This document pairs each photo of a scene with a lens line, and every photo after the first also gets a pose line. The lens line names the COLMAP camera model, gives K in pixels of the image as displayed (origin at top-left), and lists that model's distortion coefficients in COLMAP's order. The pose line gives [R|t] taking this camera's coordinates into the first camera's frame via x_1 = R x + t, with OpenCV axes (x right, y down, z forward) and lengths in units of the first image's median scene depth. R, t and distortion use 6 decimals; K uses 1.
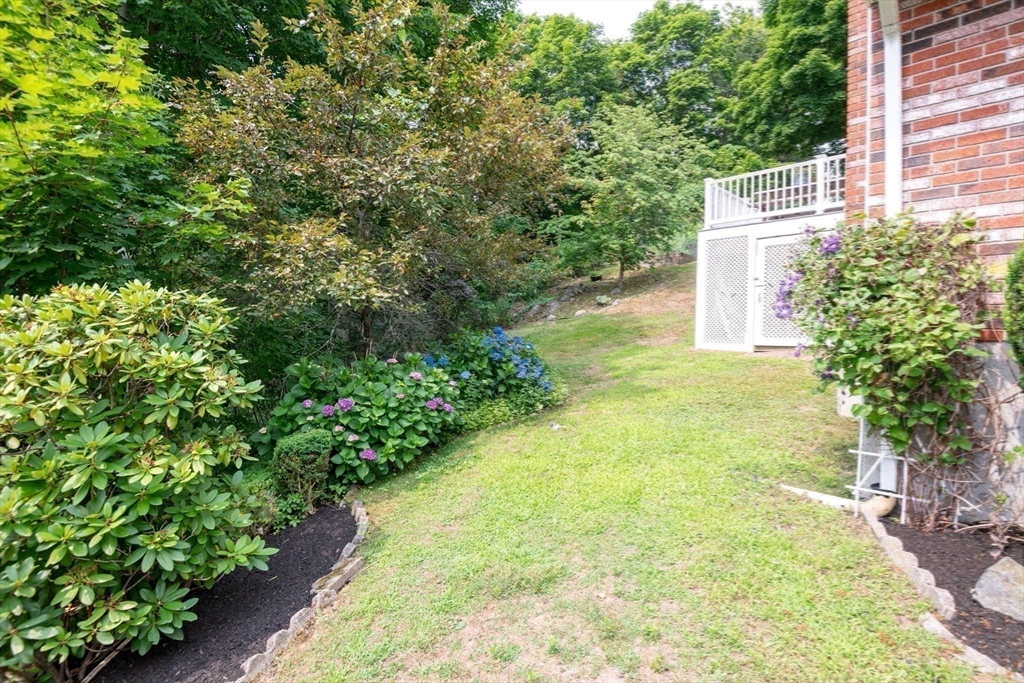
lens RADIAL K [[482.8, 0, 512.0], [0, 482.8, 341.5], [0, 0, 1]] dist [-0.001292, -0.000403]
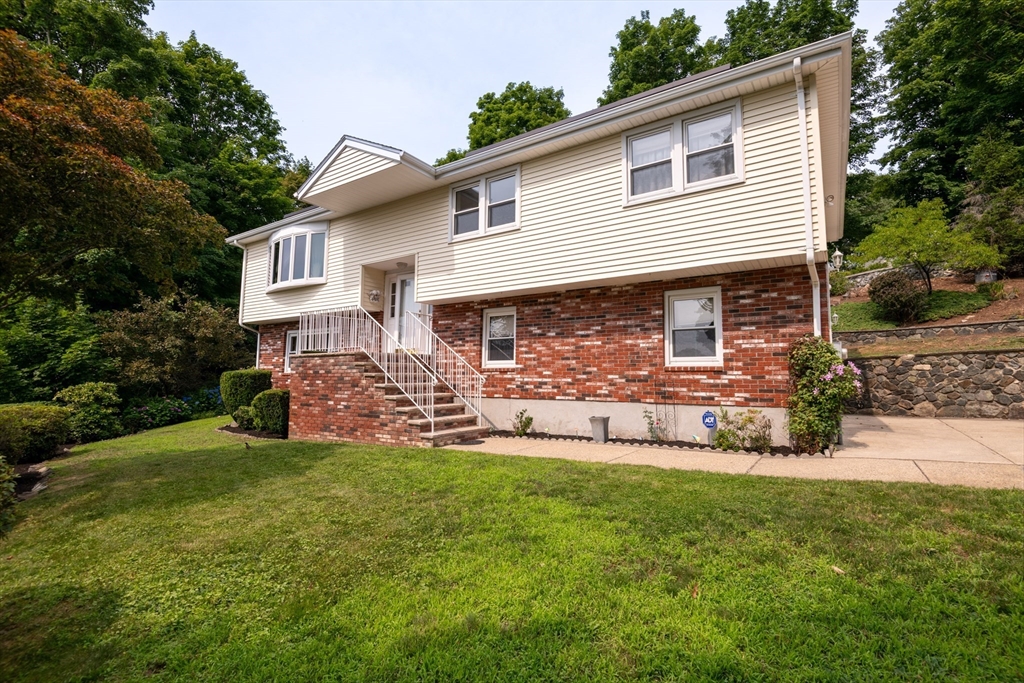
lens RADIAL K [[482.8, 0, 512.0], [0, 482.8, 341.5], [0, 0, 1]] dist [-0.001292, -0.000403]
pose [[0.977468, -0.005319, 0.211016, 1.816363], [0.026754, 0.994742, -0.098854, 0.059628], [-0.209381, 0.102272, 0.972471, -3.629201]]
